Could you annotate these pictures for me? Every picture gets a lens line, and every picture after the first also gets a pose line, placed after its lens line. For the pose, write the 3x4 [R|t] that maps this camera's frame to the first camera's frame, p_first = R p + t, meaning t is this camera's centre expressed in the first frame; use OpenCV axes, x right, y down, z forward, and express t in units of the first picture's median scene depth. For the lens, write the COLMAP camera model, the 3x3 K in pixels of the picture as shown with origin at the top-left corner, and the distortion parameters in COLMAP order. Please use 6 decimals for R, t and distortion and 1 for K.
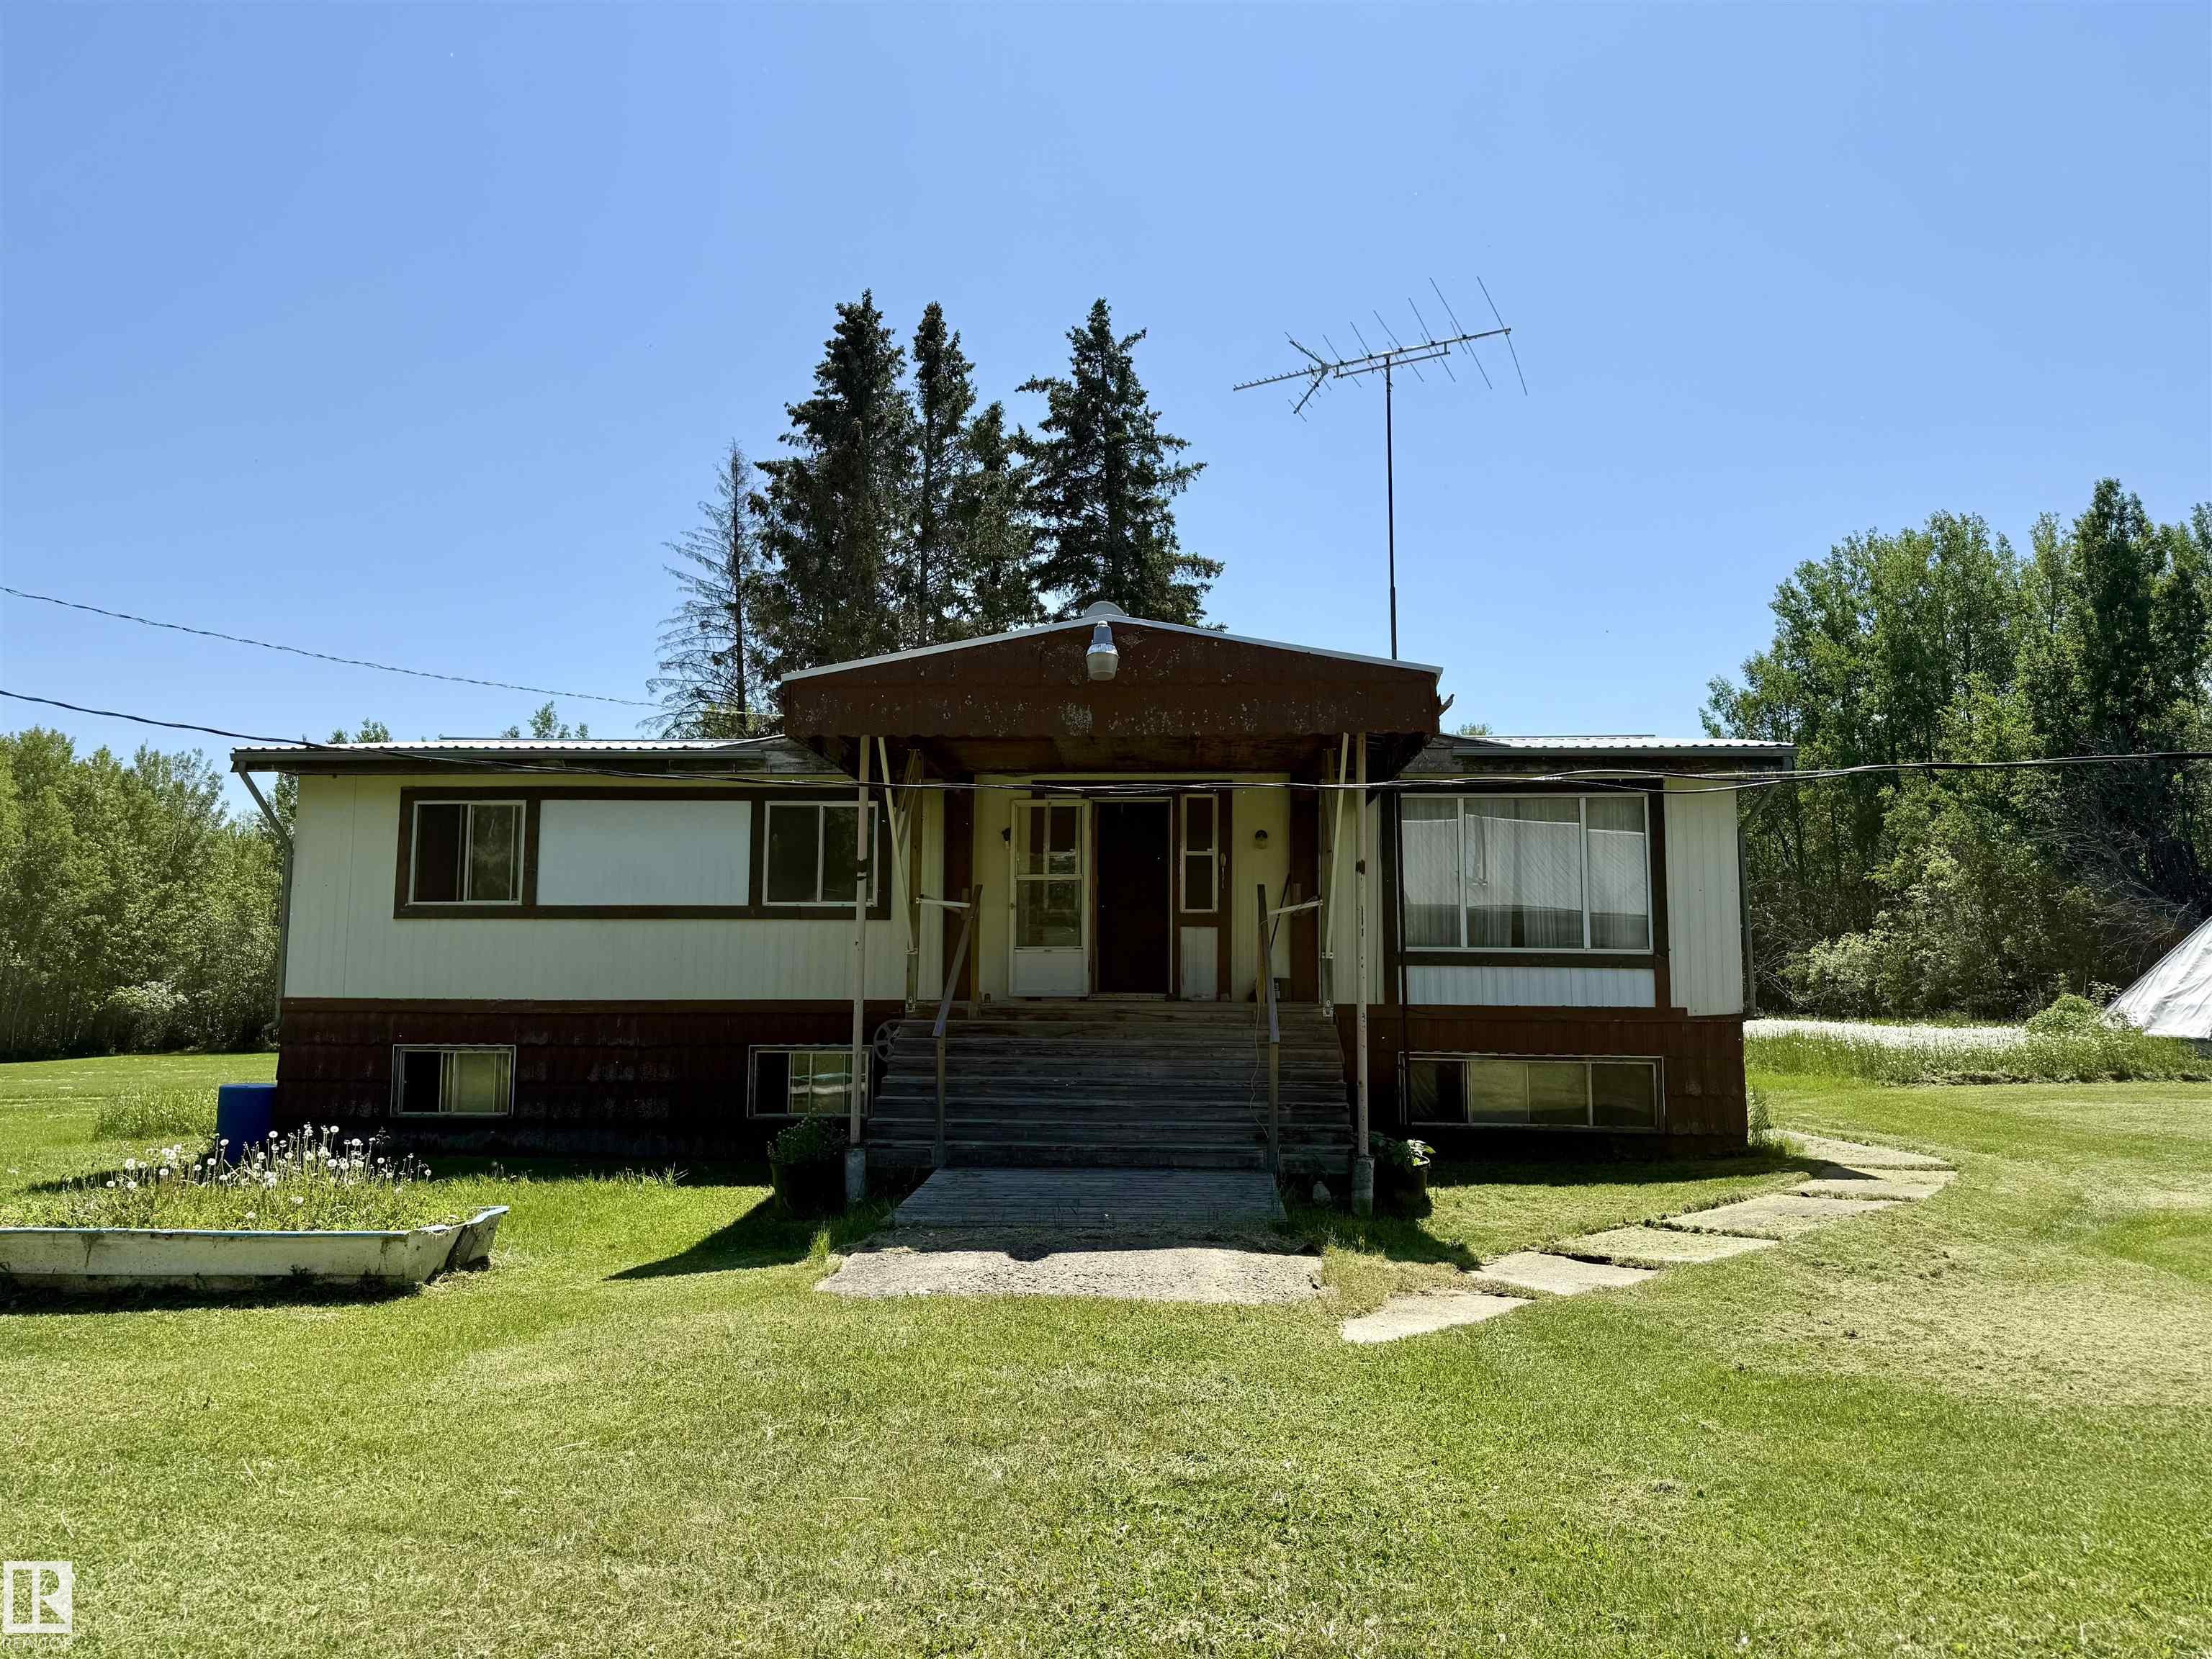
lens RADIAL K [[1553.5, 0, 1106.0], [0, 1553.5, 829.5], [0, 0, 1]] dist [0.050403, -0.062386]
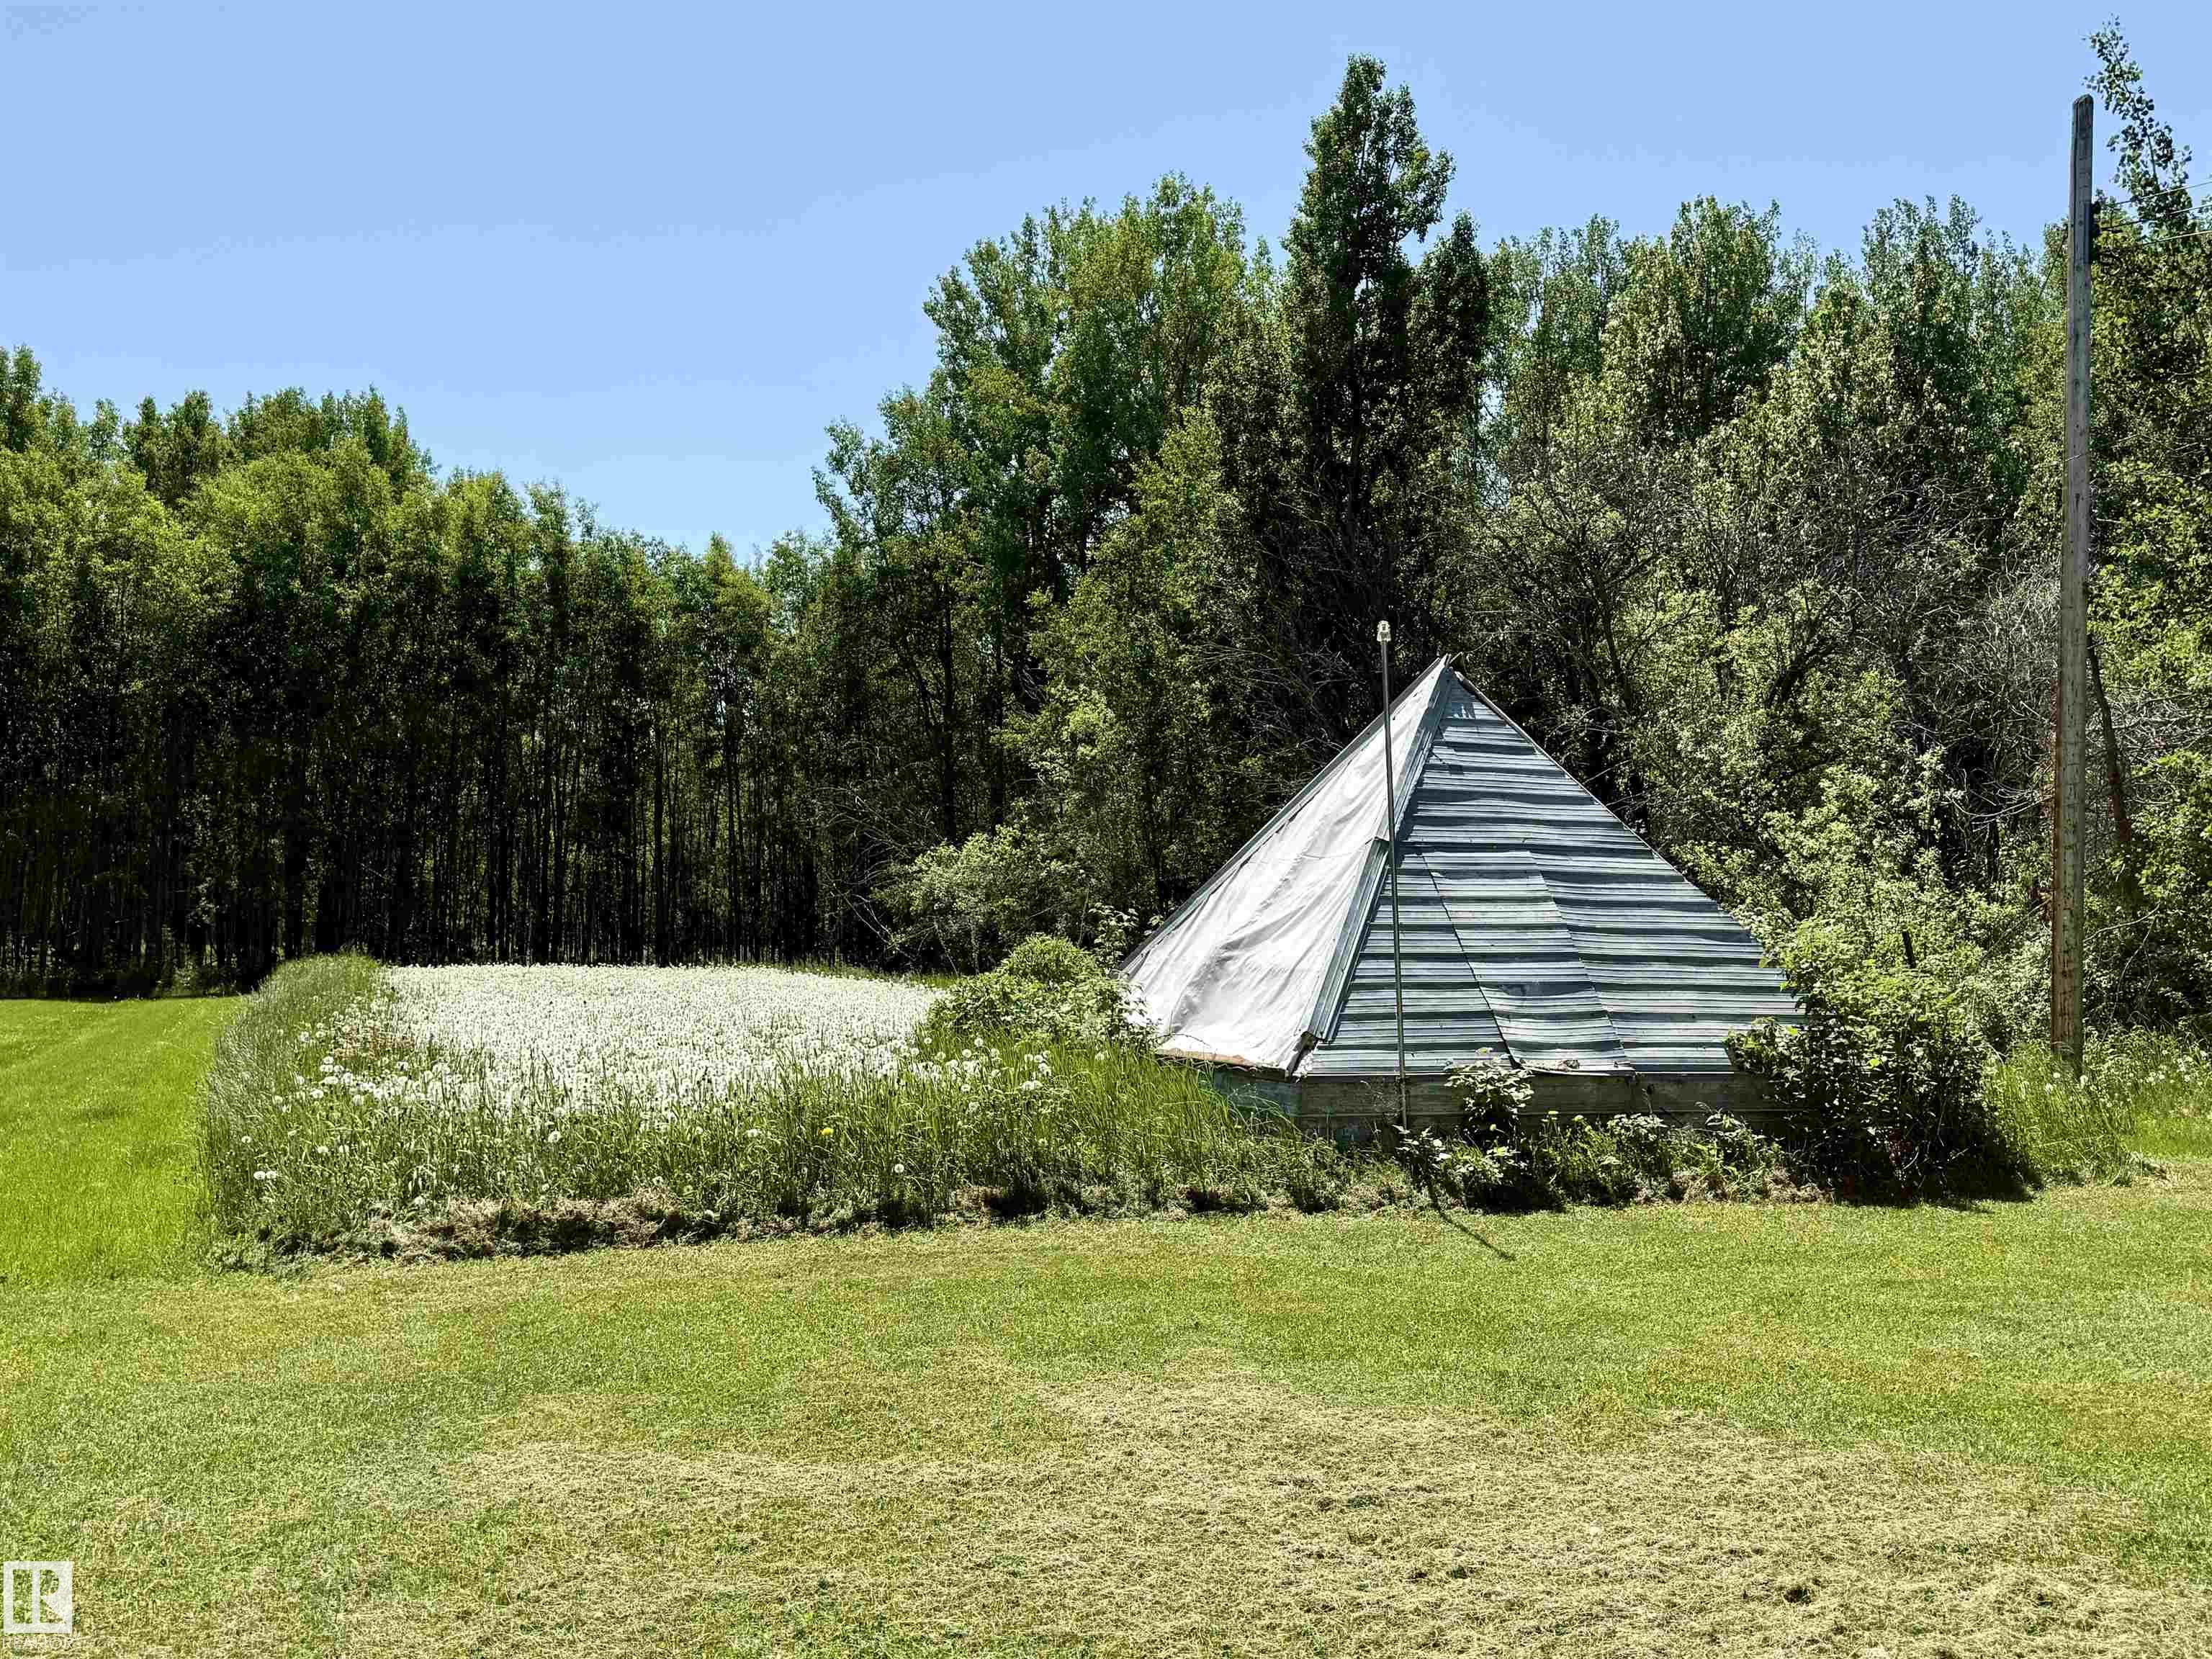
lens RADIAL K [[2113.7, 0, 1106.0], [0, 2113.7, 829.5], [0, 0, 1]] dist [0.180495, 0.002667]
pose [[0.910315, 0.034430, 0.412481, 0.282895], [-0.058402, 0.997249, 0.045646, 0.037524], [-0.409775, -0.065642, 0.909822, 0.358582]]
